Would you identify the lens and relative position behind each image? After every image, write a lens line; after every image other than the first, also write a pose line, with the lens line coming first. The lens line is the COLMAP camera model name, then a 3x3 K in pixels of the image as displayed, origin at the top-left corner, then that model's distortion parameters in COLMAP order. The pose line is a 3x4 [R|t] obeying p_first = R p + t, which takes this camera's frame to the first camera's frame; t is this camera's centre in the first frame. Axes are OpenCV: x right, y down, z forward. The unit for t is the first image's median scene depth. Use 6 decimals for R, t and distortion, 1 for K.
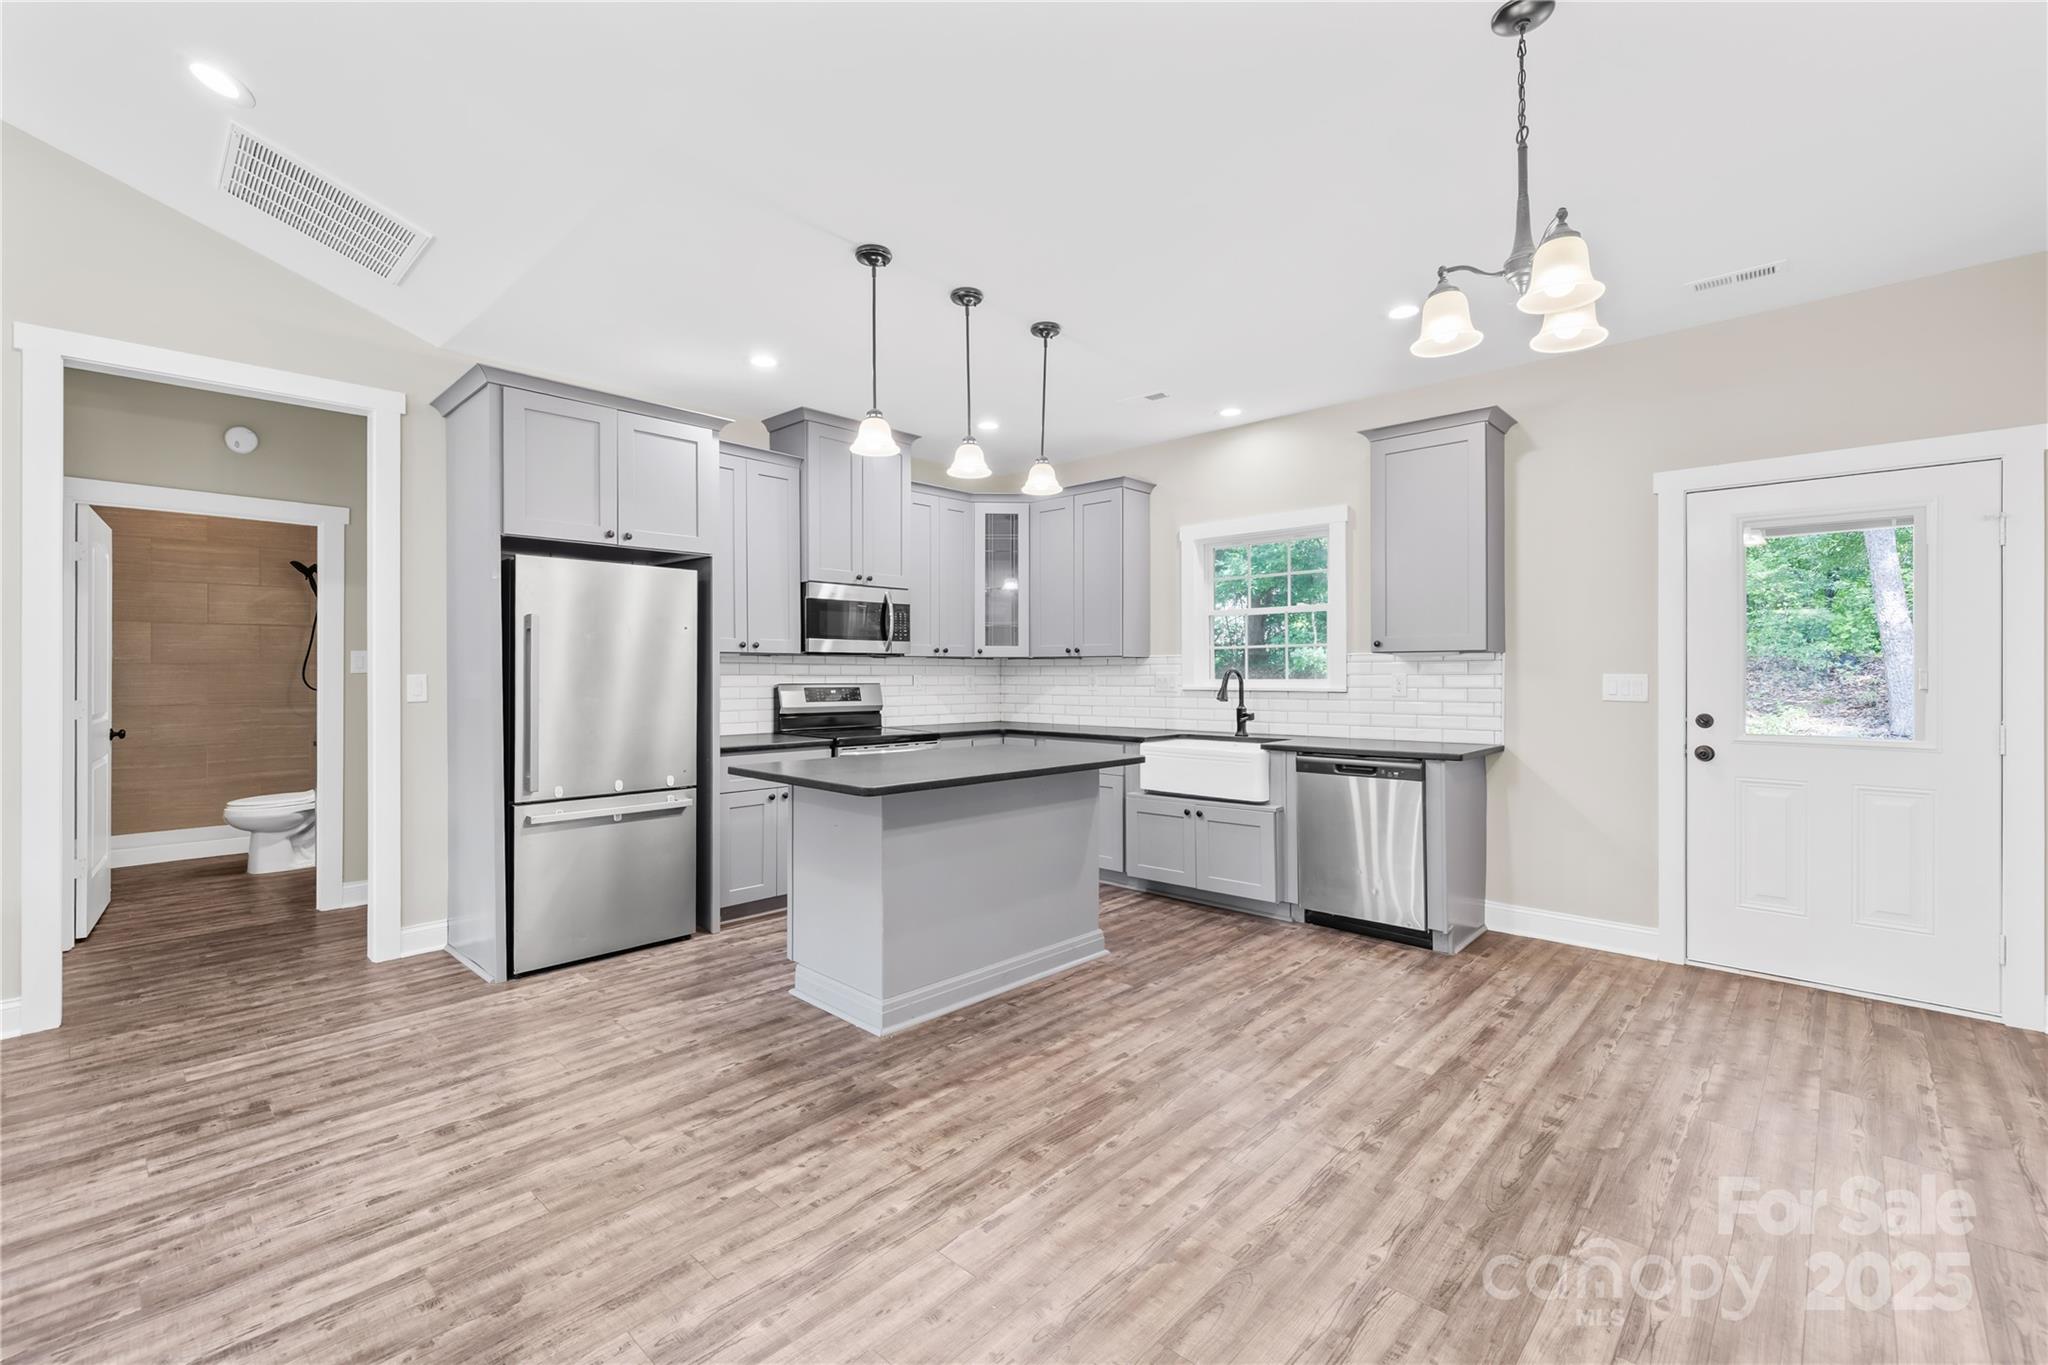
lens RADIAL K [[896.4, 0, 988.2], [0, 896.4, 676.3], [0, 0, 1]] dist [-0.002177, 0.000519]
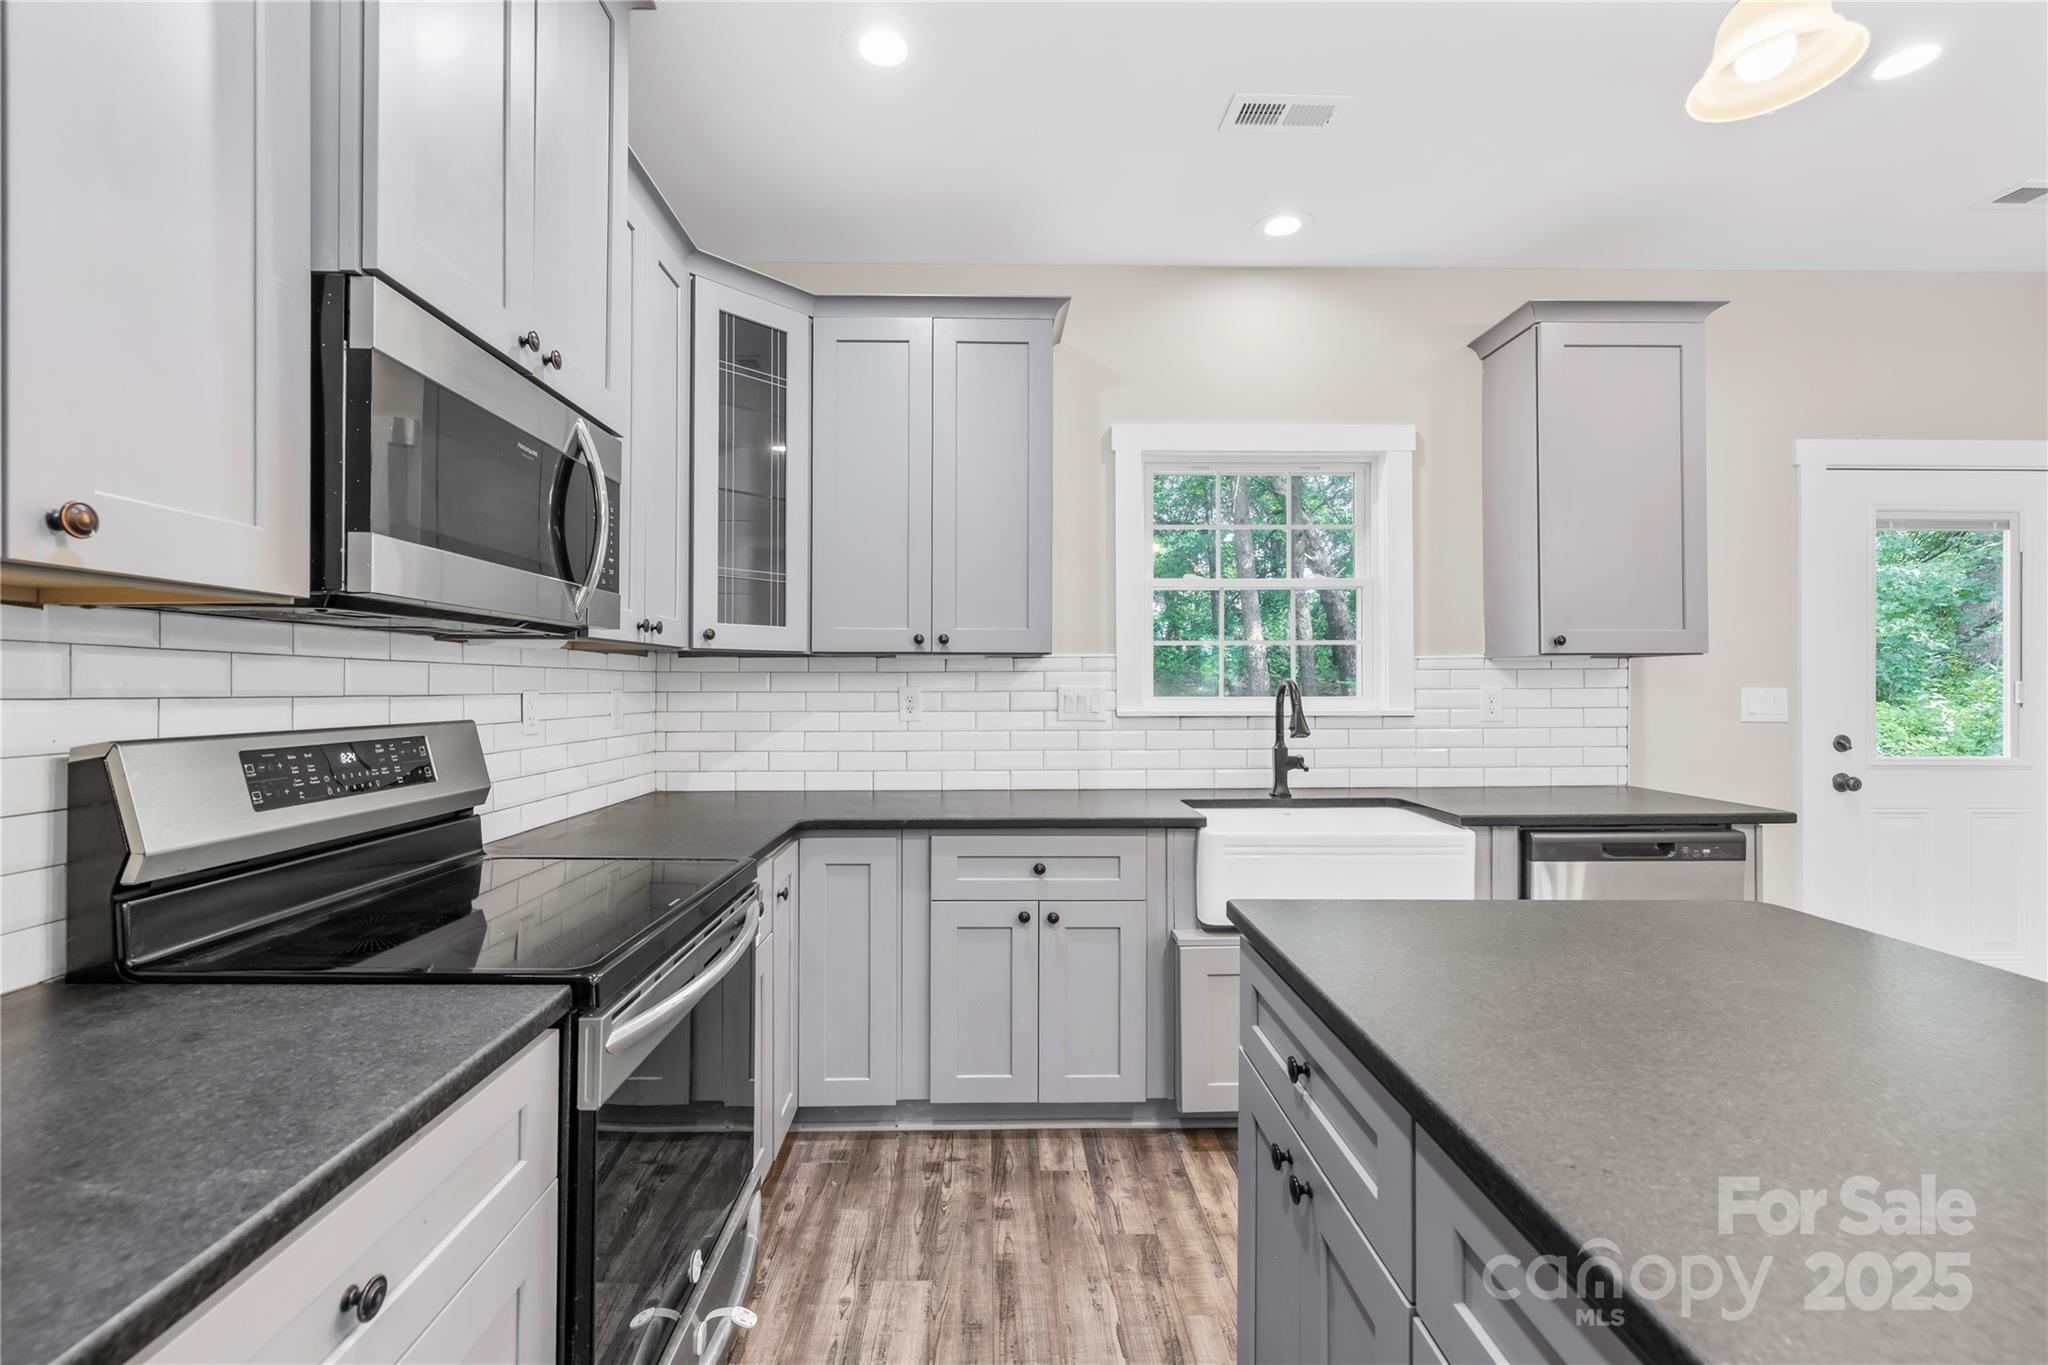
lens RADIAL K [[875.3, 0, 1000.1], [0, 875.3, 676.0], [0, 0, 1]] dist [0.000455, 0.000068]
pose [[0.694366, 0.007076, 0.719587, -0.322941], [0.003639, 0.999904, -0.013344, -0.004492], [-0.719613, 0.011884, 0.694274, 0.967261]]
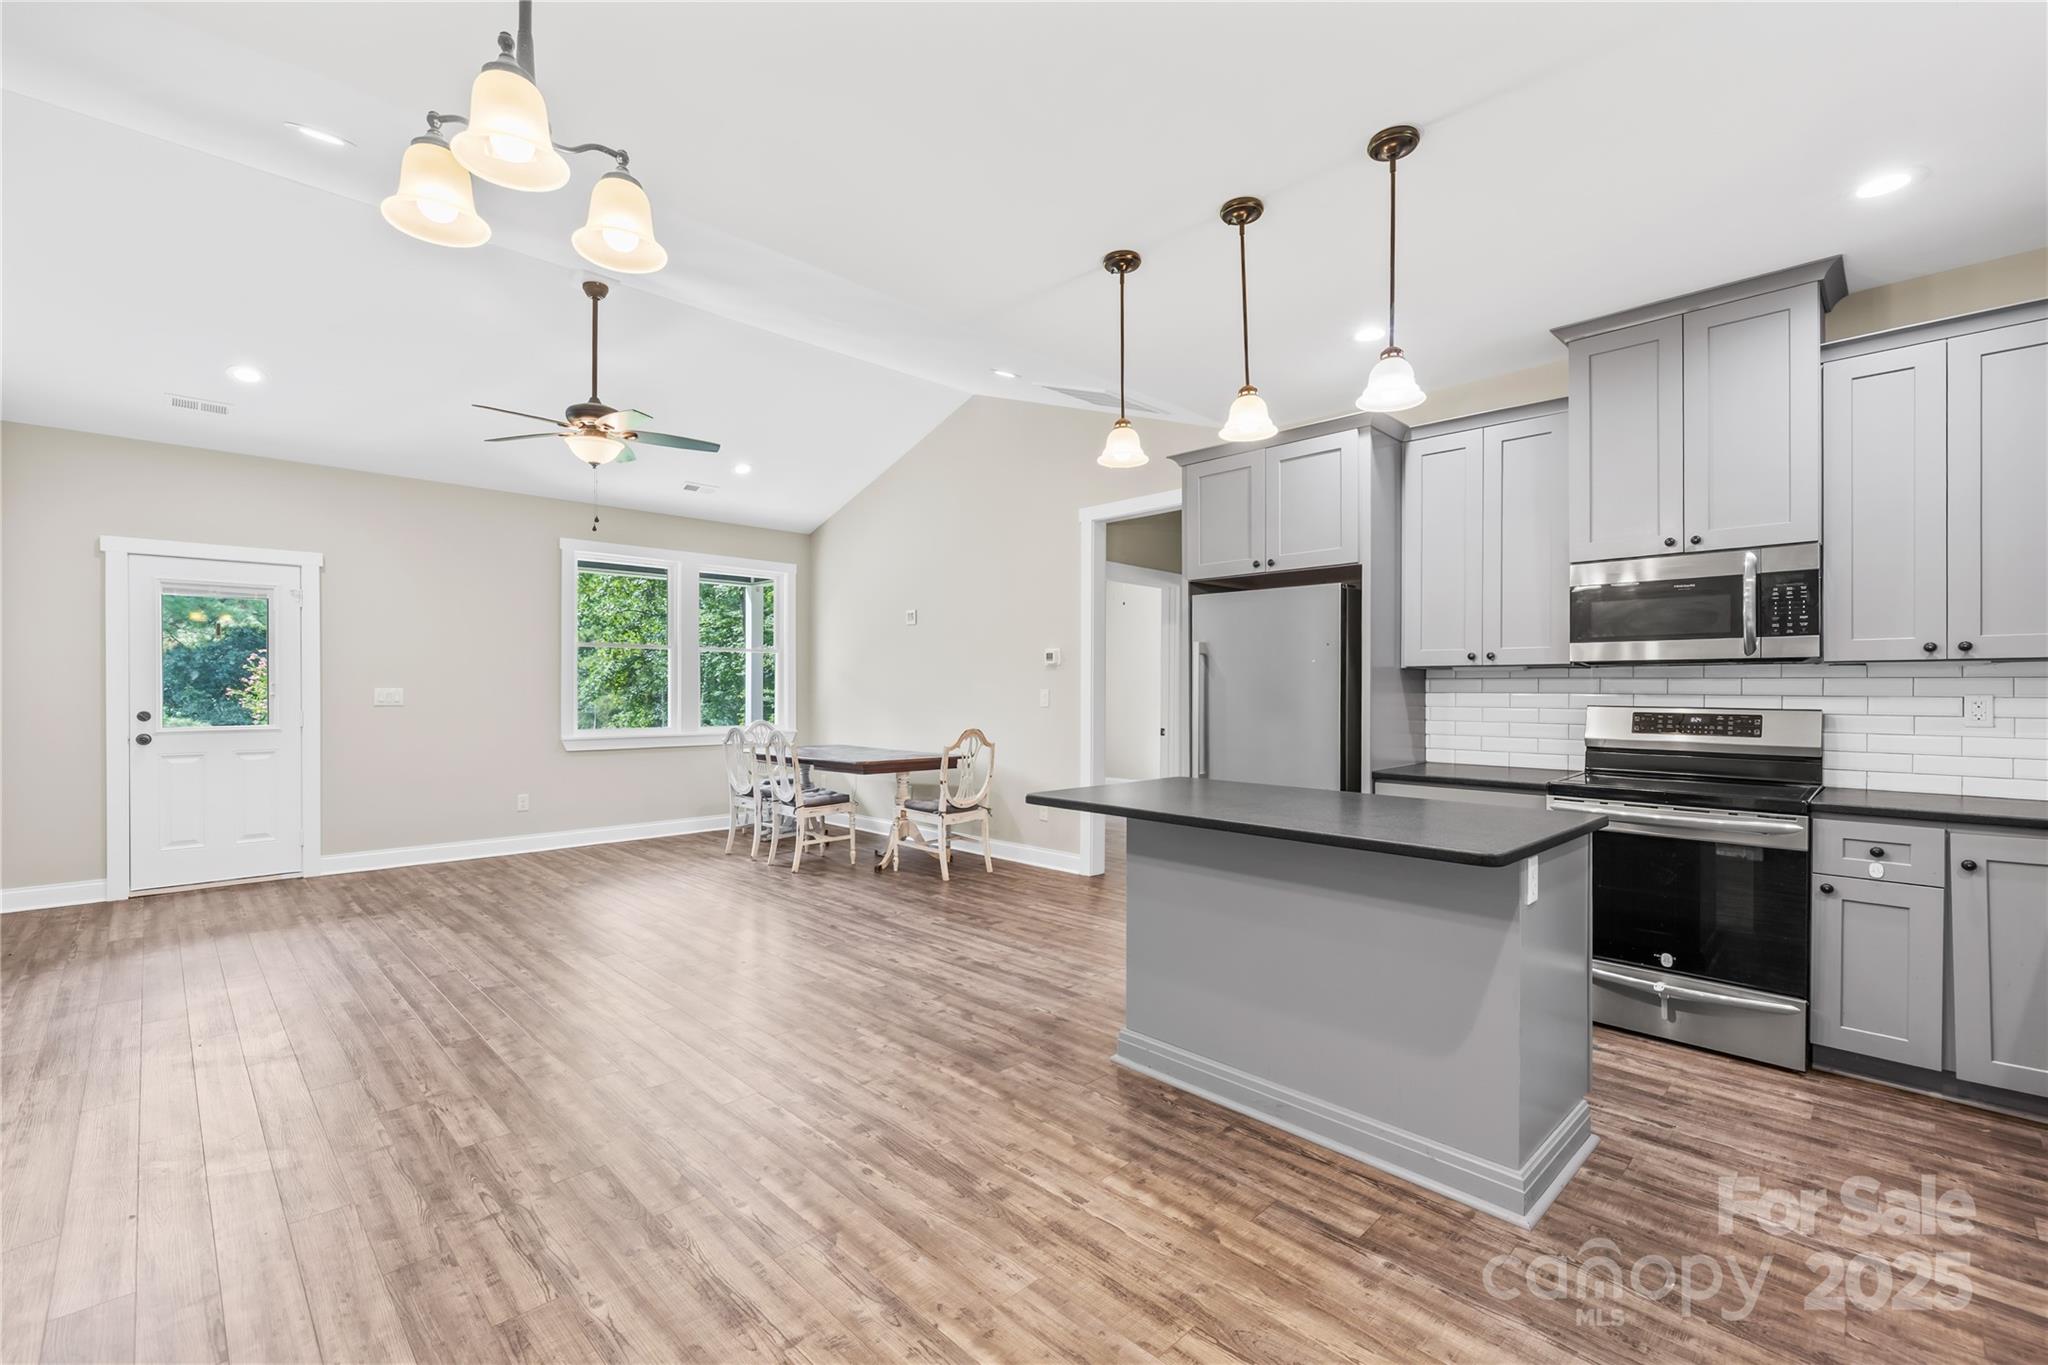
lens RADIAL K [[868.3, 0, 999.8], [0, 868.3, 696.7], [0, 0, 1]] dist [0.001564, 0.000648]
pose [[-0.034191, 0.010576, -0.999359, 0.669611], [-0.006265, 0.999922, 0.010796, -0.004635], [0.999396, 0.006630, -0.034122, 0.730052]]
